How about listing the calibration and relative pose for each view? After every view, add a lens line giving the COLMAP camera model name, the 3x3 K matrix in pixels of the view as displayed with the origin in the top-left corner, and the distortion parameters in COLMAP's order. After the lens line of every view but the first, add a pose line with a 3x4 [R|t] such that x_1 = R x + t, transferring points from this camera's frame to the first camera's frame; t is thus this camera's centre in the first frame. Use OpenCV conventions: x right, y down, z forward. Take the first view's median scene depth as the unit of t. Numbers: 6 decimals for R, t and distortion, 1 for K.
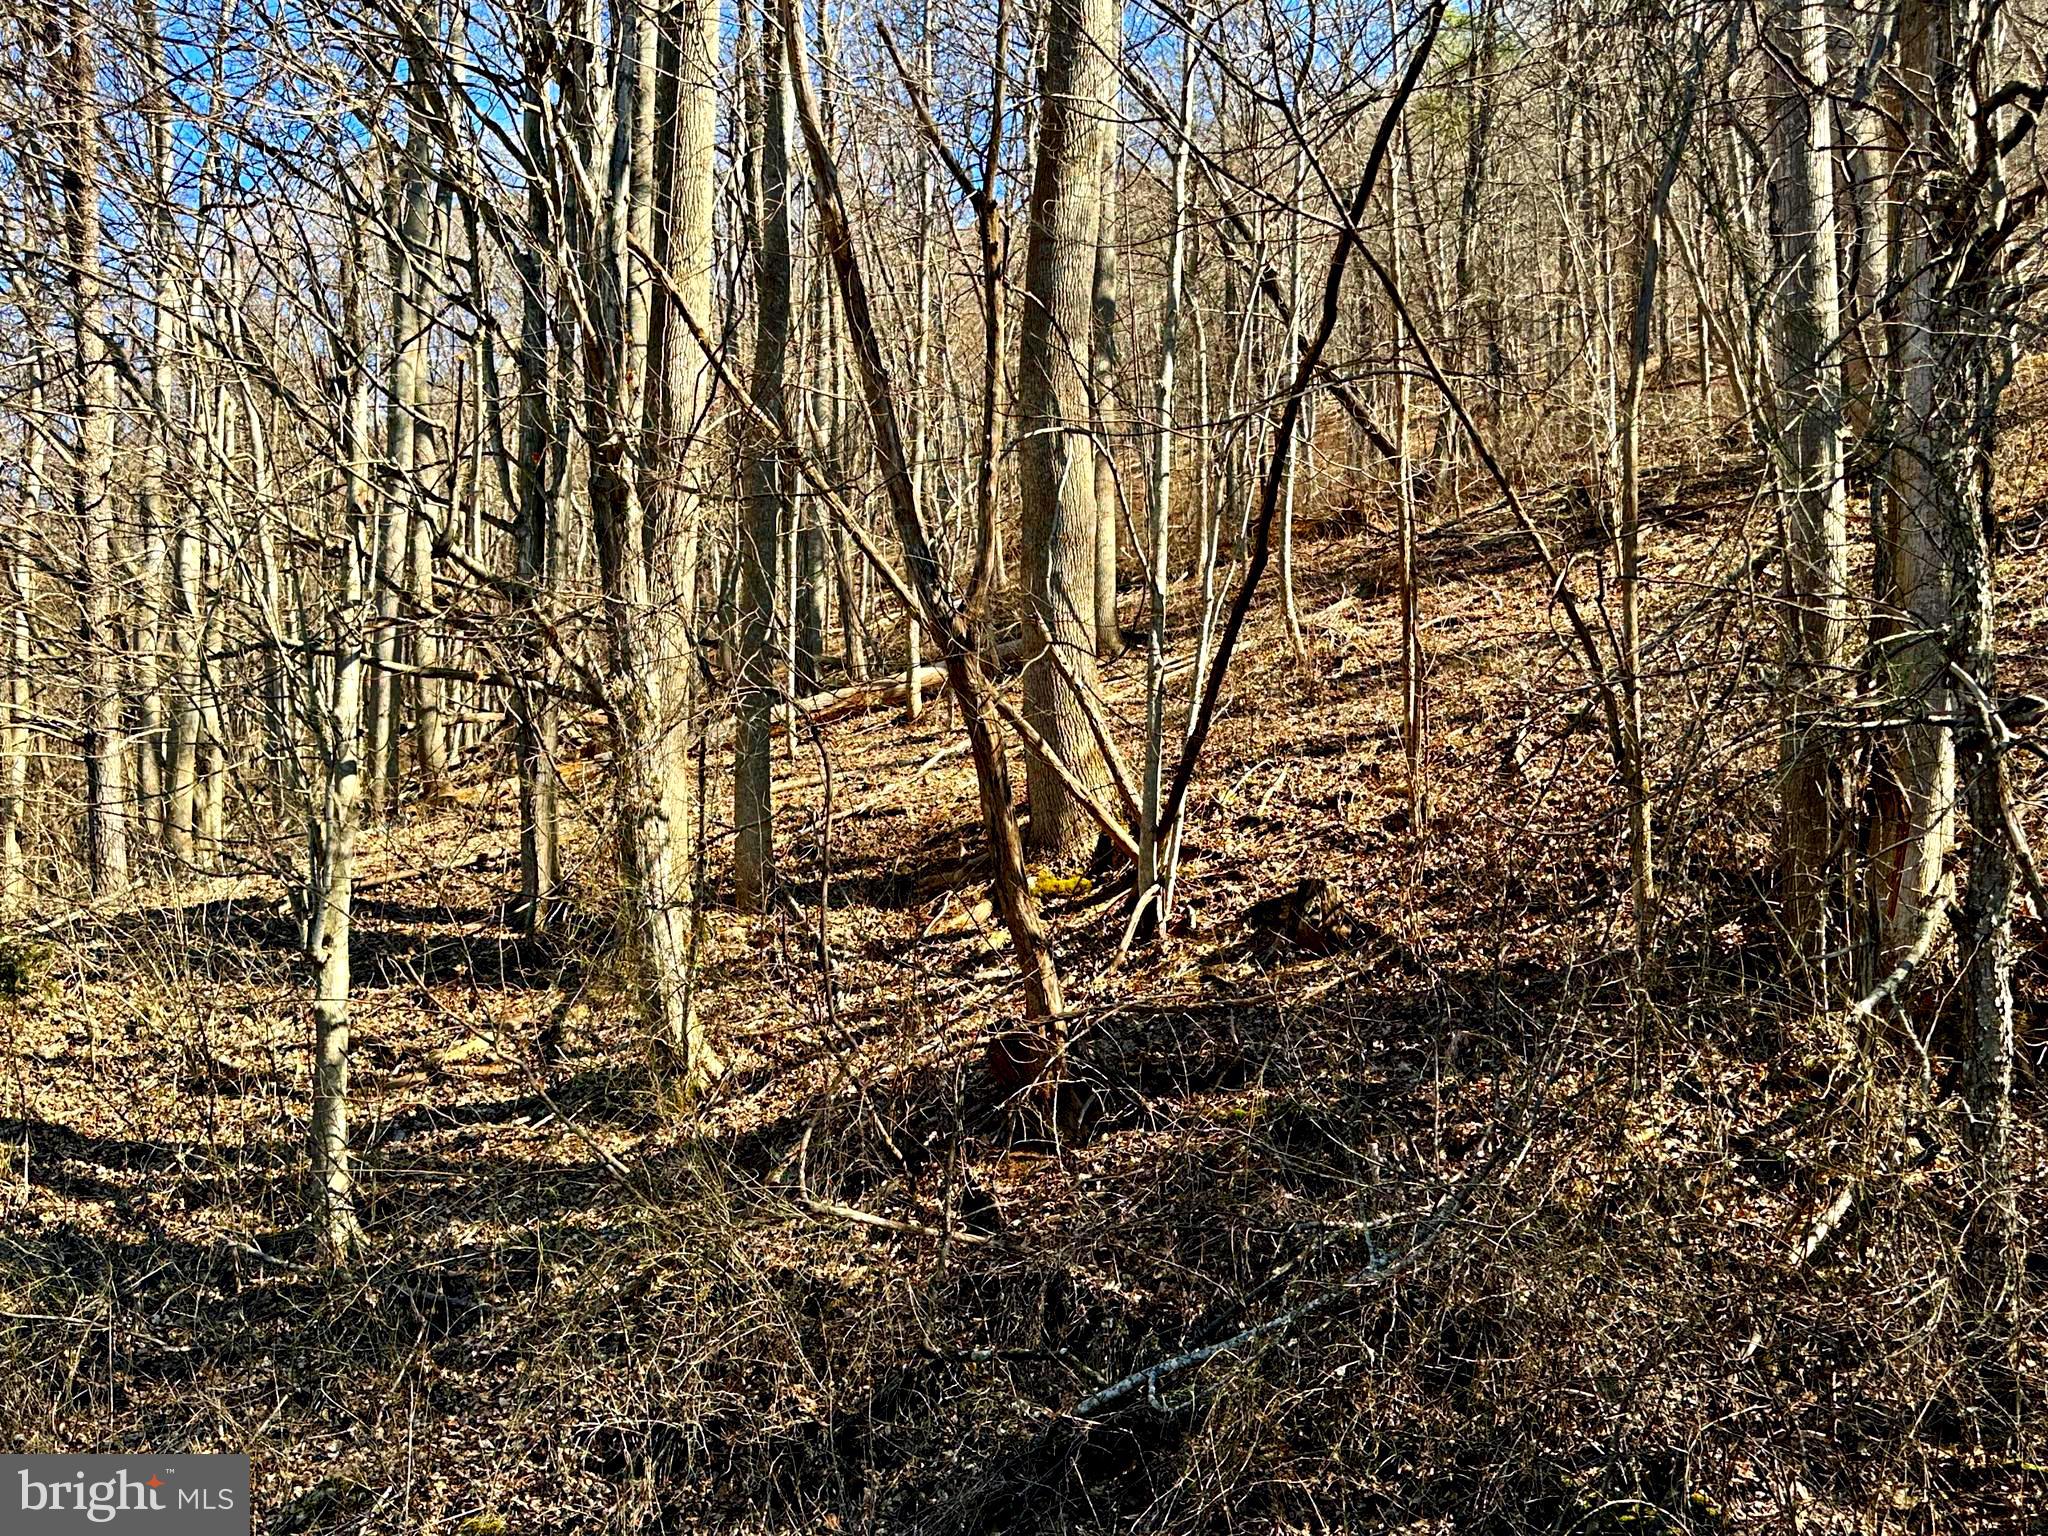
lens RADIAL K [[1866.0, 0, 1024.0], [0, 1866.0, 768.0], [0, 0, 1]] dist [0.166734, -0.344077]
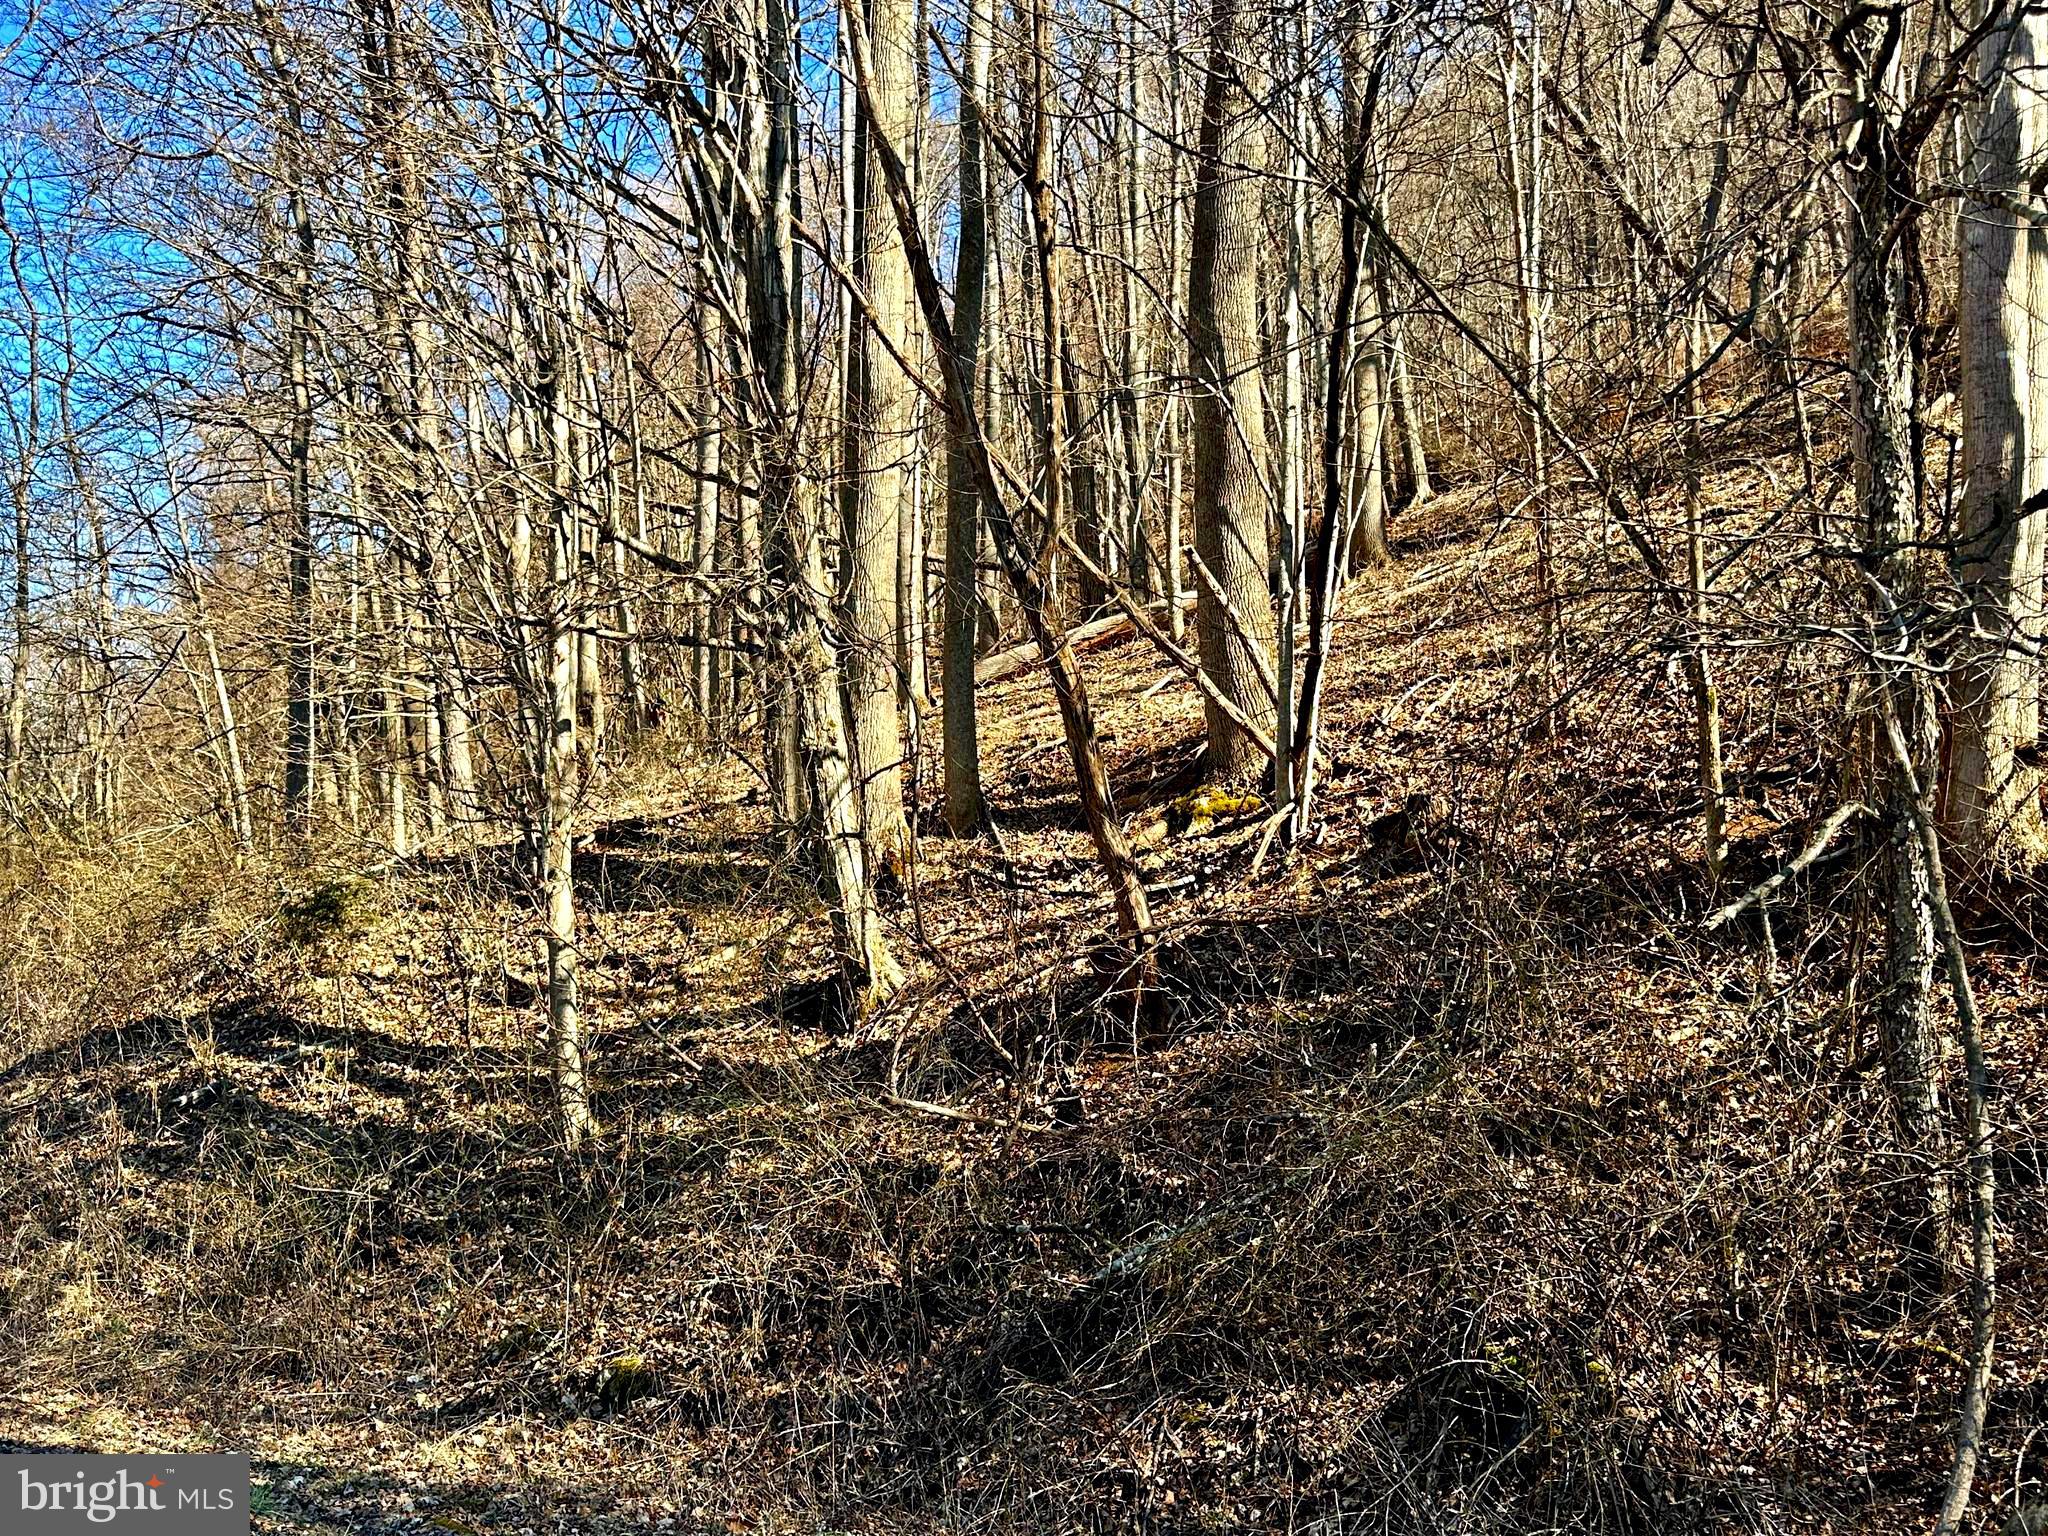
lens RADIAL K [[1866.0, 0, 1024.0], [0, 1866.0, 768.0], [0, 0, 1]] dist [0.166734, -0.344077]
pose [[0.974930, -0.036358, -0.219520, 0.157073], [0.046940, 0.997964, 0.043181, -0.009870], [0.217503, -0.052403, 0.974652, -0.058181]]
